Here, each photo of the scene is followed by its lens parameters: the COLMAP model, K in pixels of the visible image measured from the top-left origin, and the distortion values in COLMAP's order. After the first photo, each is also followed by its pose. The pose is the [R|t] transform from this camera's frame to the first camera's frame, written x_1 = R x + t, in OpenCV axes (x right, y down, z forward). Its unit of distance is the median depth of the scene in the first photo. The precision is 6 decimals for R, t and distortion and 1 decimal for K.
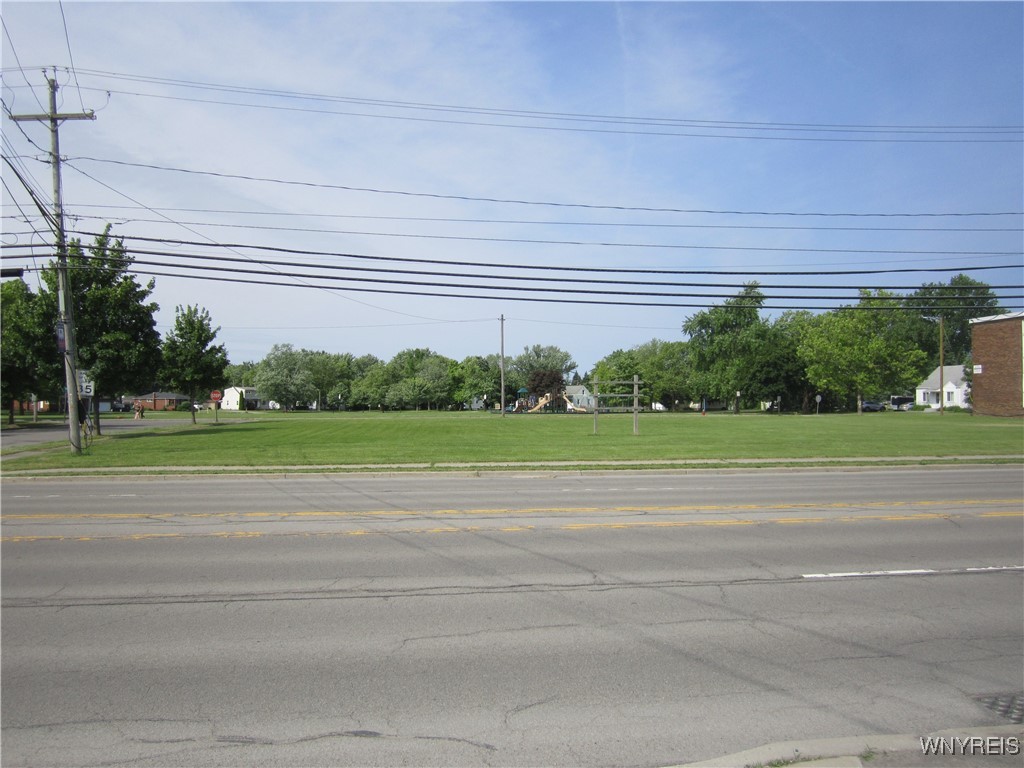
lens RADIAL K [[842.0, 0, 512.0], [0, 842.0, 384.0], [0, 0, 1]] dist [-0.042745, 0.007724]
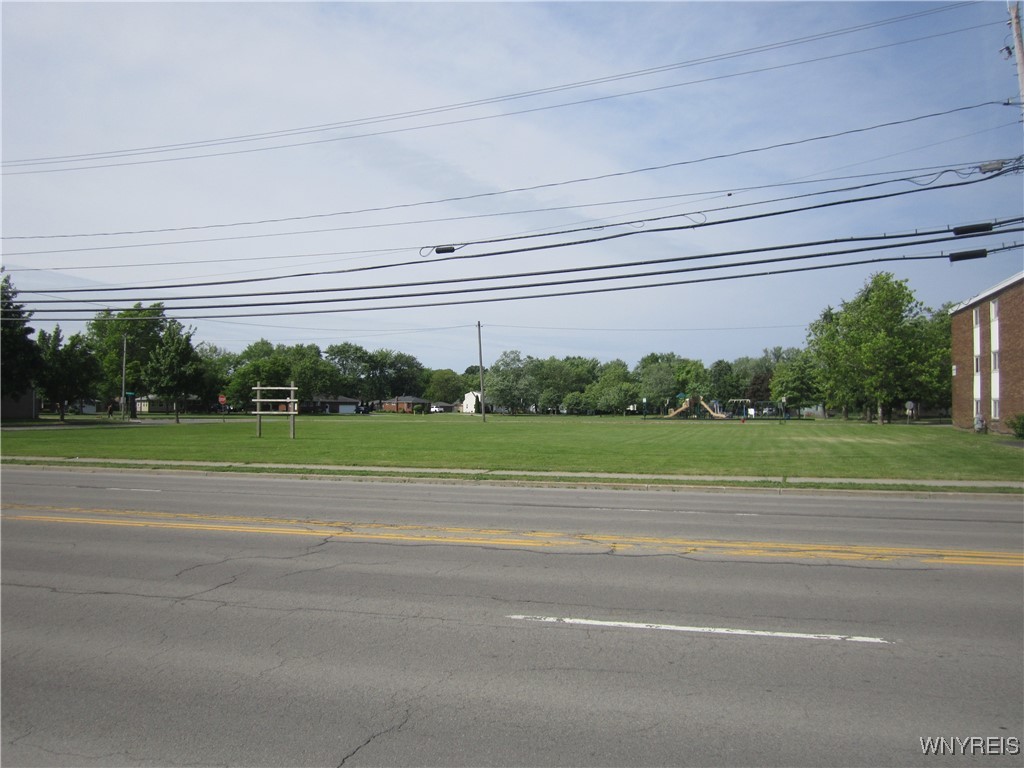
lens RADIAL K [[842.0, 0, 512.0], [0, 842.0, 384.0], [0, 0, 1]] dist [-0.042745, 0.007724]
pose [[0.922654, -0.003164, -0.385617, 1.211537], [0.001159, 0.999985, -0.005431, -0.001794], [0.385628, 0.004564, 0.922643, 0.204279]]
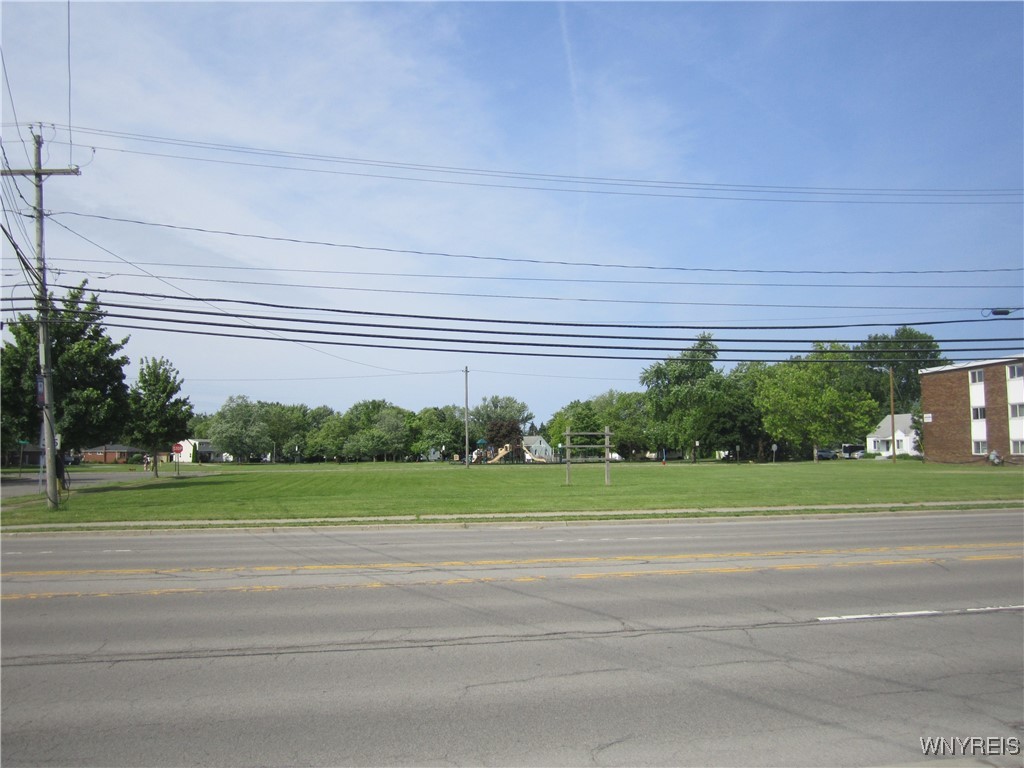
lens RADIAL K [[840.3, 0, 512.0], [0, 840.3, 384.0], [0, 0, 1]] dist [-0.047518, 0.016664]
pose [[0.998510, -0.002355, 0.054512, -0.034607], [0.005625, 0.998187, -0.059922, -0.002122], [-0.054272, 0.060139, 0.996714, -0.016378]]
